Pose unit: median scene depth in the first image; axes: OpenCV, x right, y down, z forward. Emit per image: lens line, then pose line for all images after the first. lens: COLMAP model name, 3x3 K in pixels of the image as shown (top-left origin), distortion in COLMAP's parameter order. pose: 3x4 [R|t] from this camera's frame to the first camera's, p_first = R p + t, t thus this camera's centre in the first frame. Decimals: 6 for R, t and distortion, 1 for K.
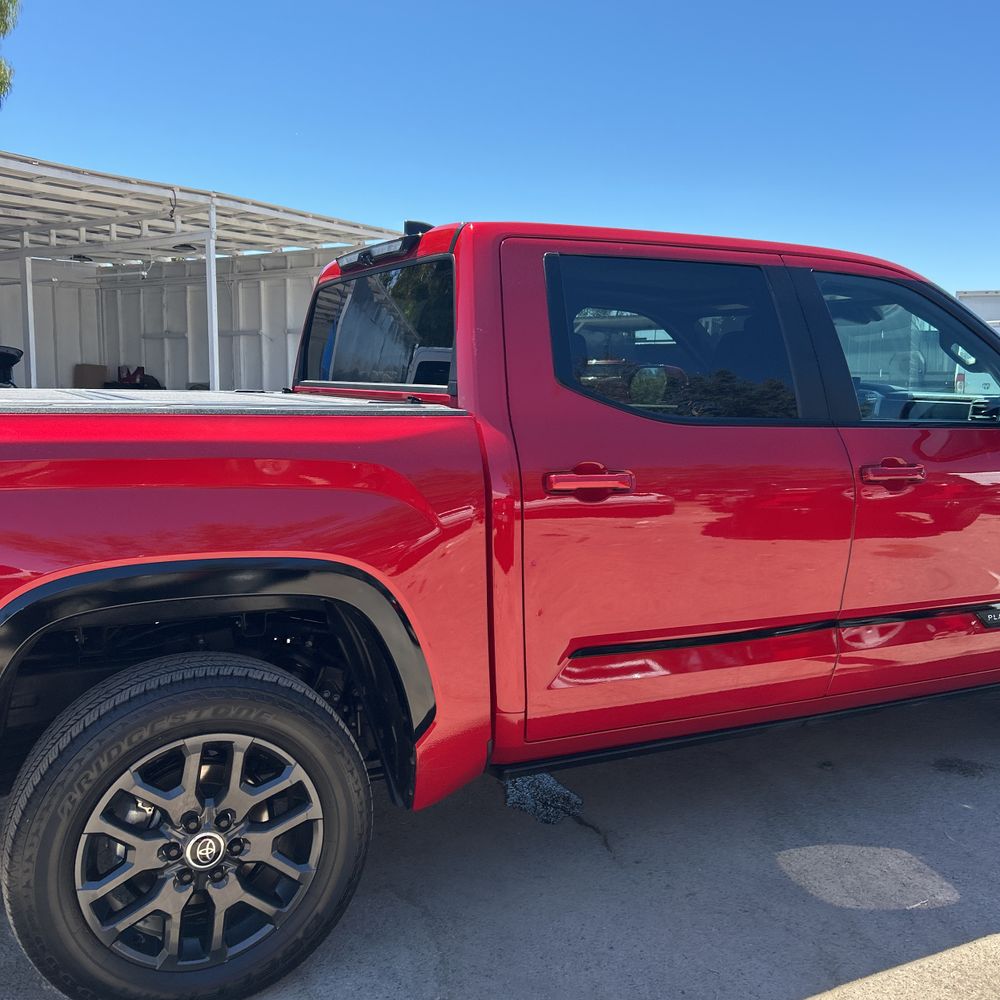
lens RADIAL K [[991.9, 0, 475.0], [0, 991.9, 501.0], [0, 0, 1]] dist [0.031495, -0.018665]
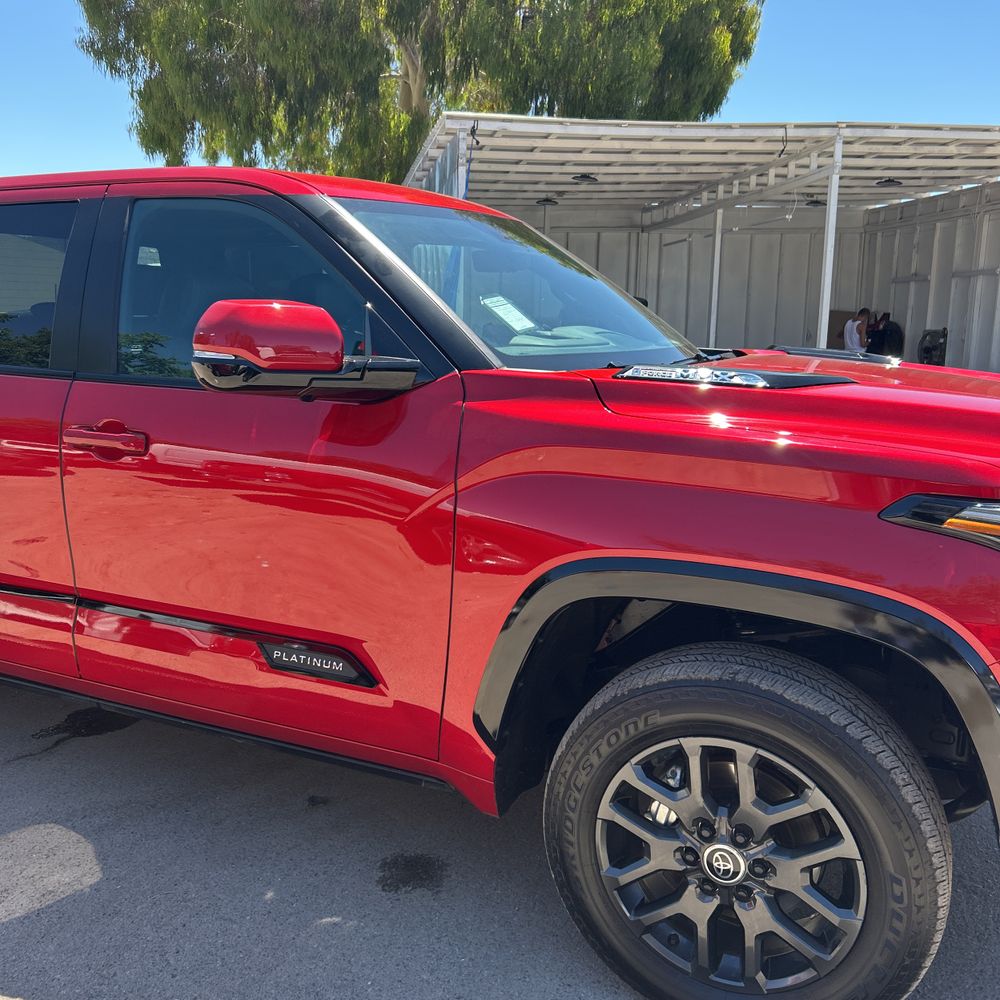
lens RADIAL K [[990.1, 0, 500.0], [0, 990.1, 500.0], [0, 0, 1]] dist [0.016600, 0.003051]
pose [[0.623545, 0.142354, -0.768718, 1.235594], [-0.101680, 0.989697, 0.100798, -0.092501], [0.775147, 0.015311, 0.631595, 0.709295]]
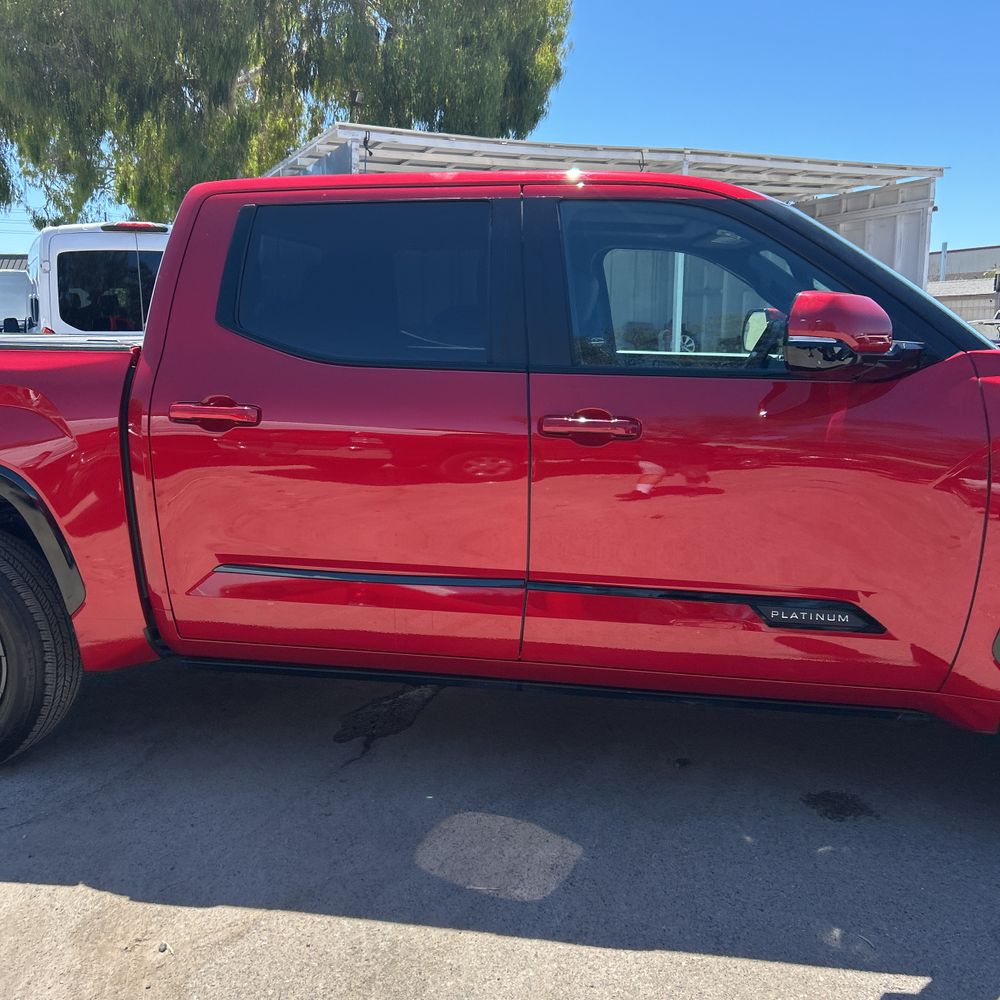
lens RADIAL K [[980.3, 0, 500.0], [0, 980.3, 500.0], [0, 0, 1]] dist [0.097436, -0.198013]
pose [[0.809652, 0.093521, -0.579411, 0.840422], [-0.068959, 0.995543, 0.064326, -0.013432], [0.582845, -0.012127, 0.812493, 0.235519]]
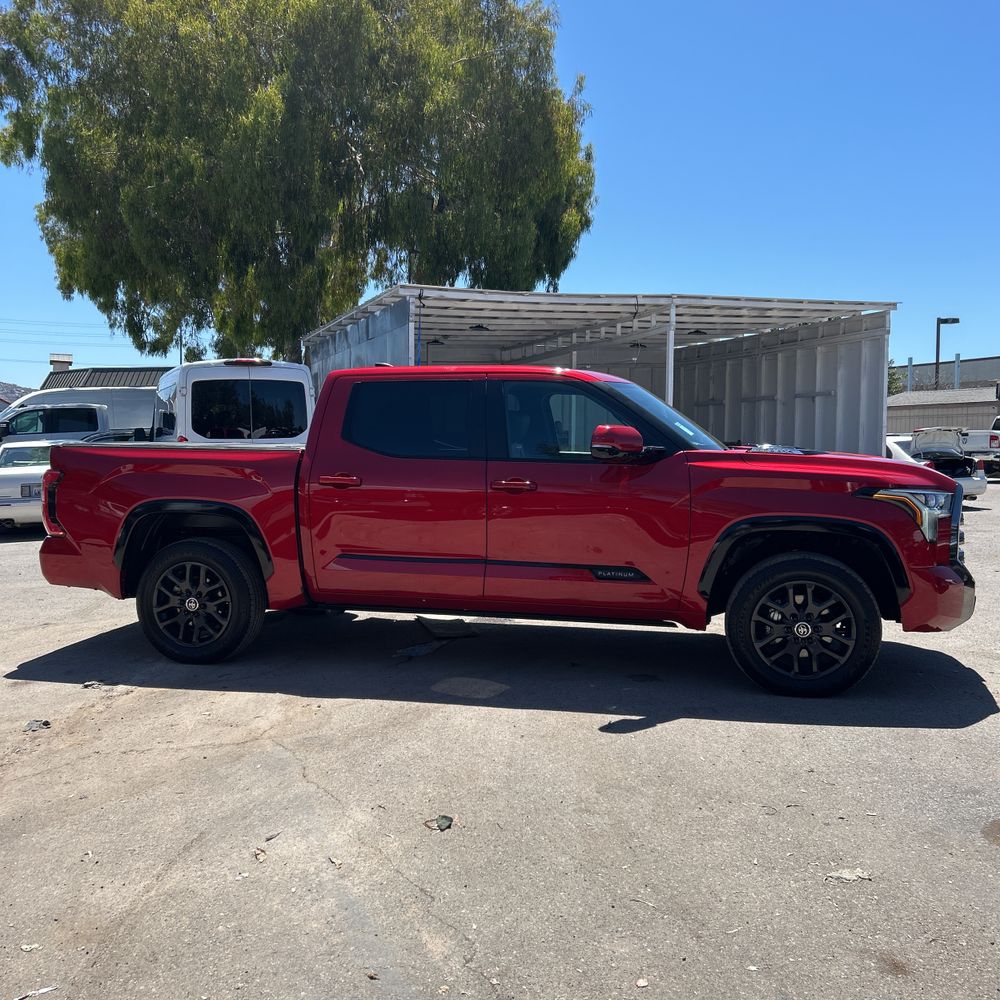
lens RADIAL K [[980.3, 0, 500.0], [0, 980.3, 500.0], [0, 0, 1]] dist [0.097436, -0.198013]
pose [[0.776900, 0.035093, -0.628645, 1.531782], [-0.072862, 0.996748, -0.034404, 0.063941], [0.625393, 0.072532, 0.776931, -0.459917]]
